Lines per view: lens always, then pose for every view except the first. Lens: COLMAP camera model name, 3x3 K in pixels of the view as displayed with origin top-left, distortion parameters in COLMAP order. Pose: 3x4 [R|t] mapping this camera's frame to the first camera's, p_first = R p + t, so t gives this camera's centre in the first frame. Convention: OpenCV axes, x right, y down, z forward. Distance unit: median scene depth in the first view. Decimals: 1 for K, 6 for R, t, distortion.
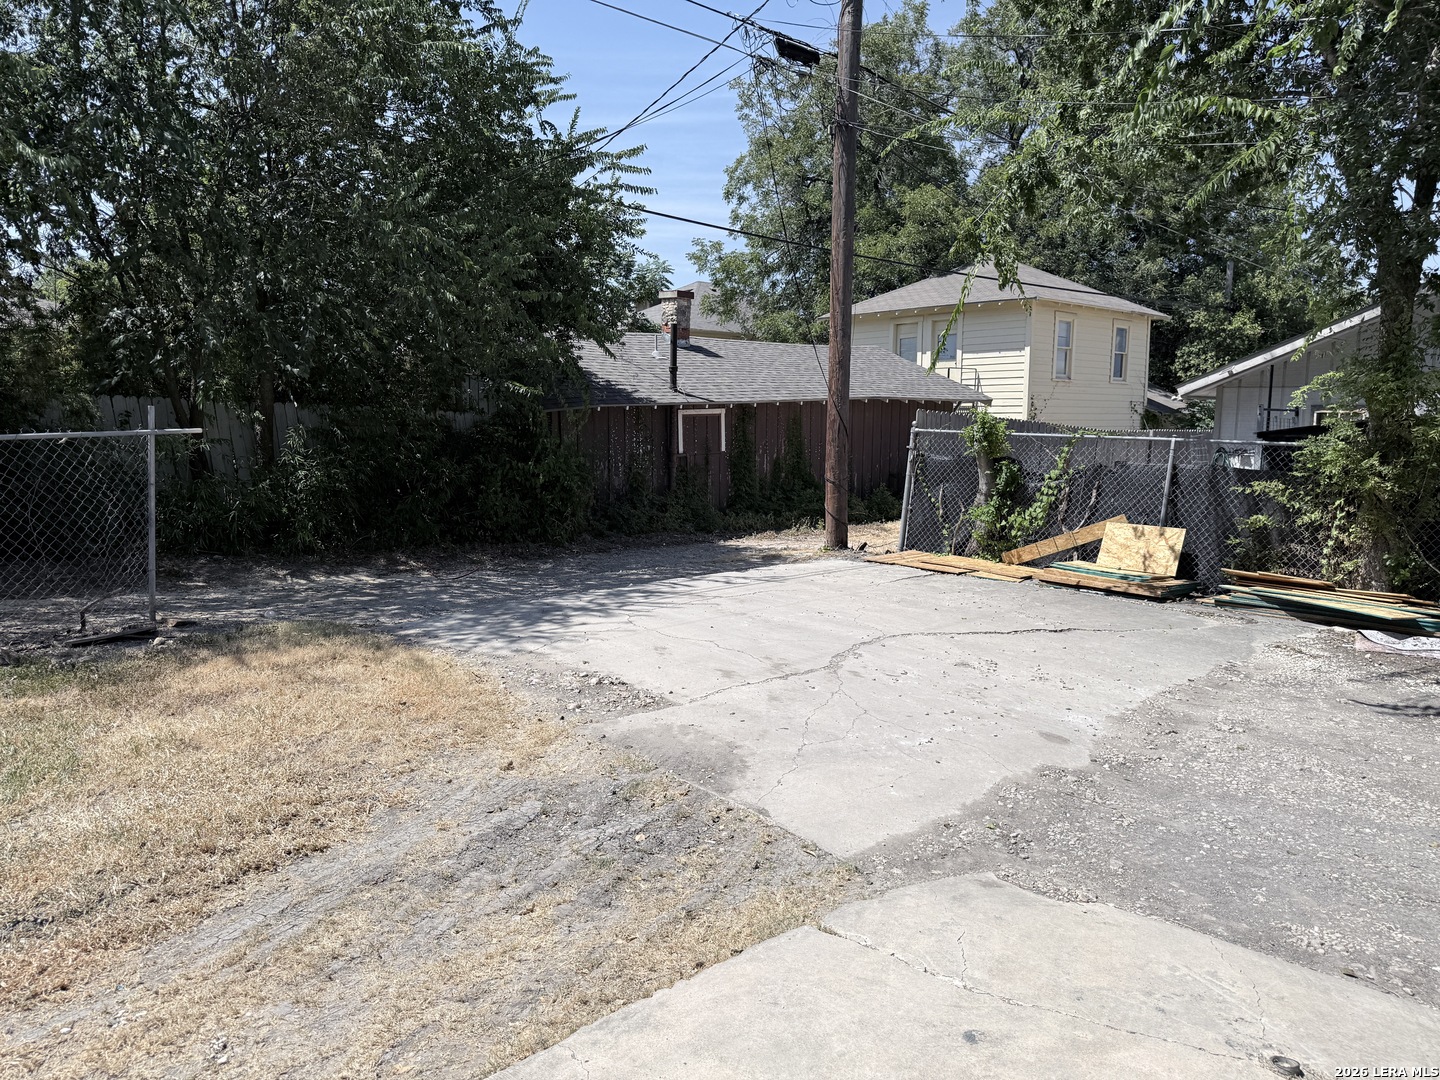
lens RADIAL K [[1011.2, 0, 715.1], [0, 1011.2, 546.1], [0, 0, 1]] dist [0.075248, -0.122140]
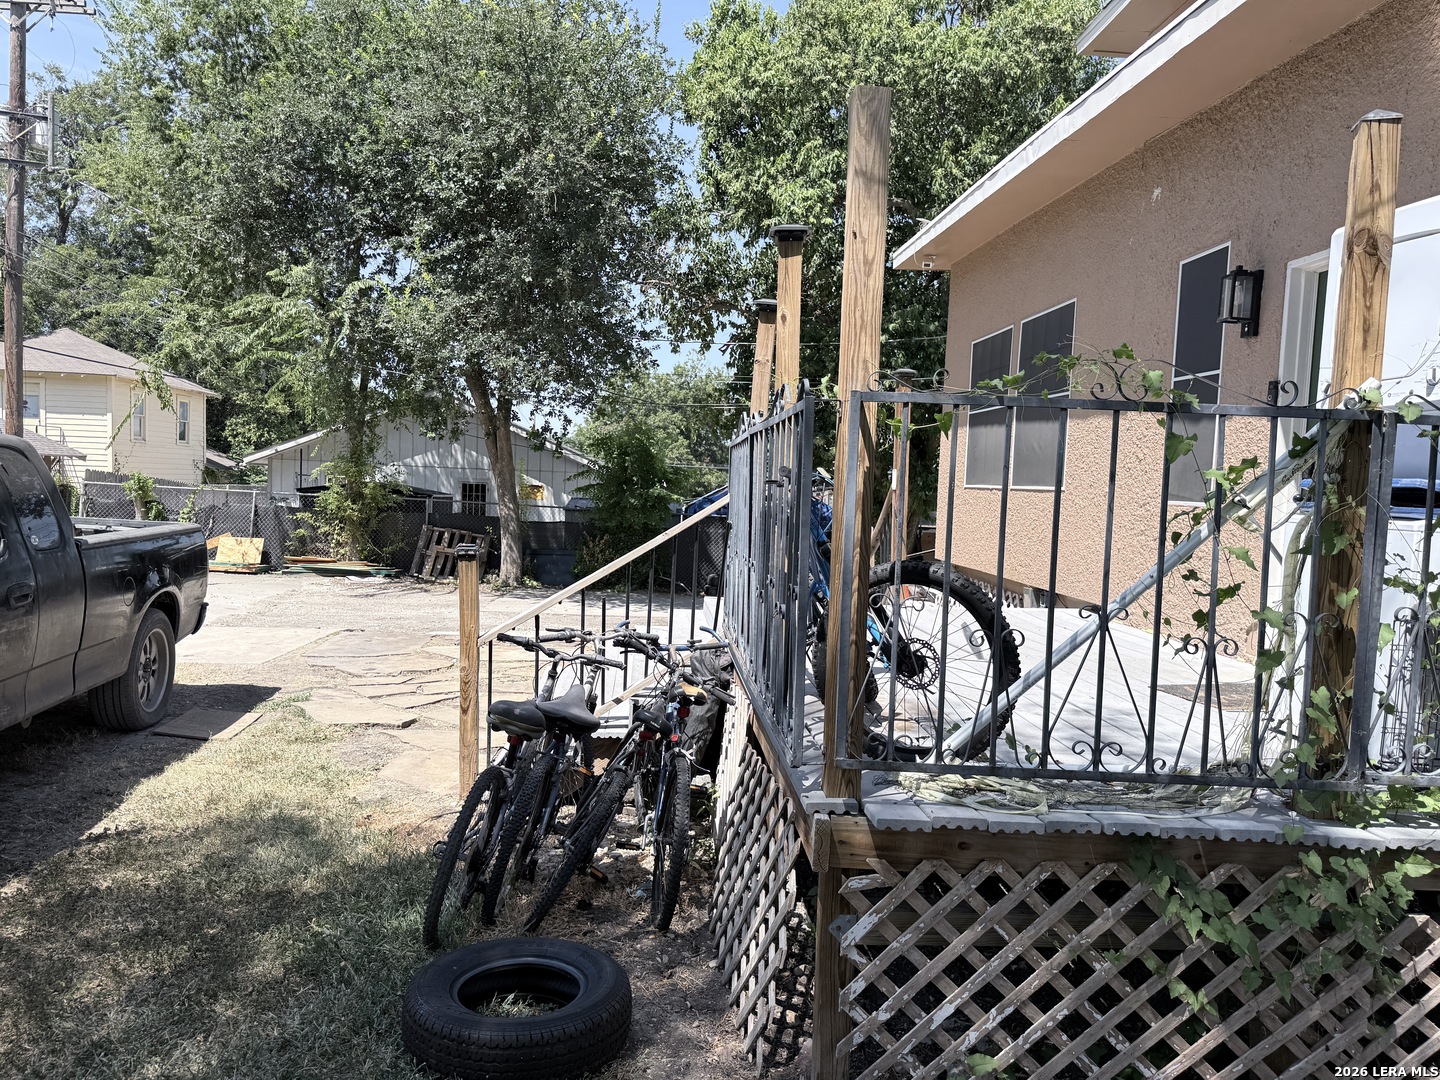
lens RADIAL K [[1011.2, 0, 715.1], [0, 1011.2, 546.1], [0, 0, 1]] dist [0.075248, -0.122140]
pose [[0.635654, -0.027224, 0.771494, -0.432474], [0.064996, 0.997717, -0.018345, 0.079350], [-0.769233, 0.061805, 0.635972, -0.781609]]
